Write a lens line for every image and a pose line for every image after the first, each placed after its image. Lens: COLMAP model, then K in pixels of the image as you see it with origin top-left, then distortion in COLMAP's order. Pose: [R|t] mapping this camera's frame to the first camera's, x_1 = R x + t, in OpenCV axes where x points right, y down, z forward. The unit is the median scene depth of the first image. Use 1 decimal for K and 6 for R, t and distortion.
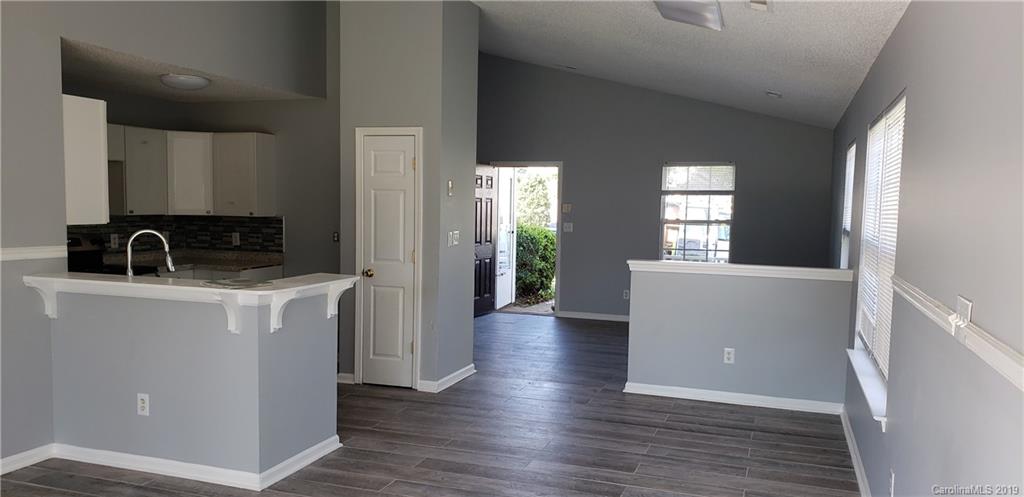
lens RADIAL K [[793.3, 0, 508.2], [0, 793.3, 270.8], [0, 0, 1]] dist [0.036075, -0.003286]
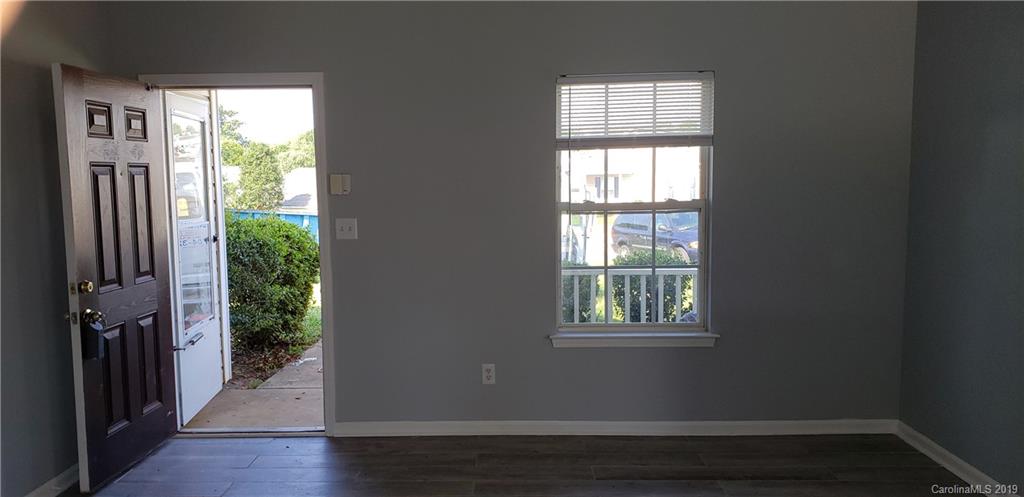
lens RADIAL K [[793.3, 0, 508.2], [0, 793.3, 270.8], [0, 0, 1]] dist [0.036075, -0.003286]
pose [[0.945519, -0.064969, 0.319020, 0.019618], [0.054069, 0.997615, 0.042913, -0.045394], [-0.321047, -0.023326, 0.946776, 0.558507]]
